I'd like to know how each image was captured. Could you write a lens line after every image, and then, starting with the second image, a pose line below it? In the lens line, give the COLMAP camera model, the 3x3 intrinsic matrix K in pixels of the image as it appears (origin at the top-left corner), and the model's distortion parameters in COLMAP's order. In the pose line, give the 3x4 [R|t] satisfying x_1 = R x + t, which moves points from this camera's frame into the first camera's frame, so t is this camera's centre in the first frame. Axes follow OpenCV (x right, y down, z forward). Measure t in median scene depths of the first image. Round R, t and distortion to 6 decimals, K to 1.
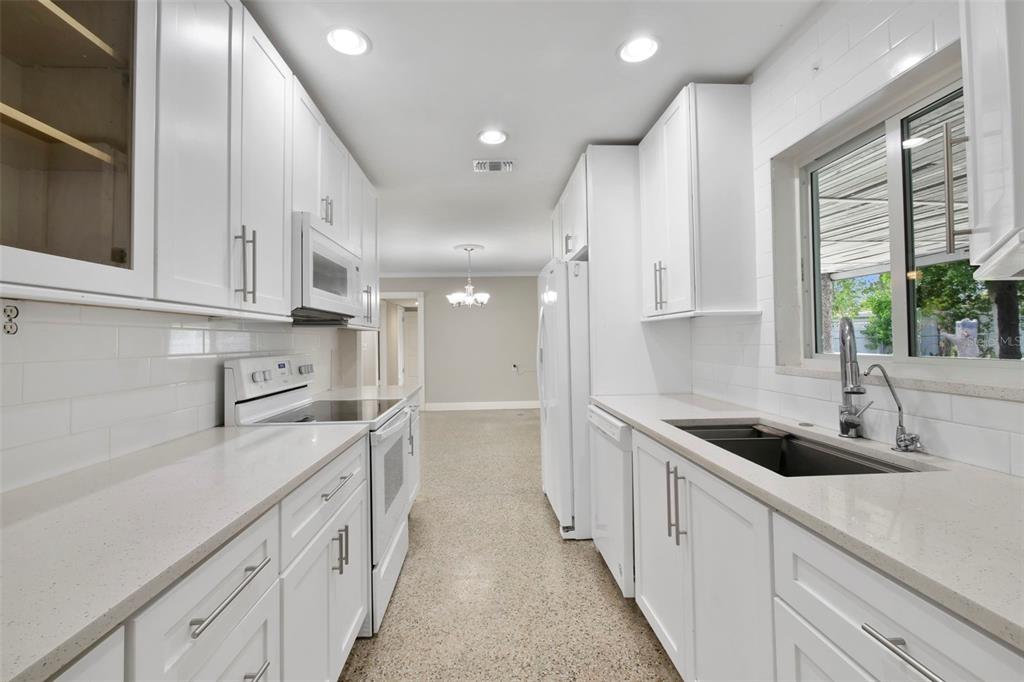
lens RADIAL K [[432.1, 0, 506.6], [0, 432.1, 329.0], [0, 0, 1]] dist [-0.001603, -0.000078]
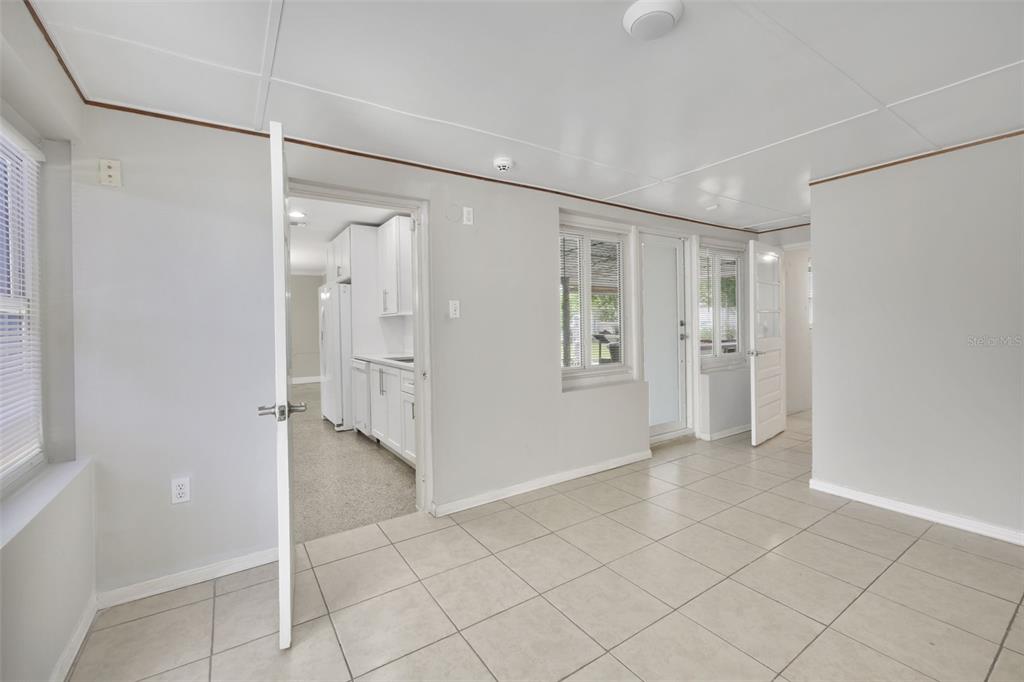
lens RADIAL K [[432.1, 0, 506.6], [0, 432.1, 329.0], [0, 0, 1]] dist [-0.001603, -0.000078]
pose [[0.861754, -0.003065, 0.507317, -0.187256], [-0.011340, 0.999616, 0.025302, -0.017328], [-0.507200, -0.027557, 0.861388, -0.997293]]
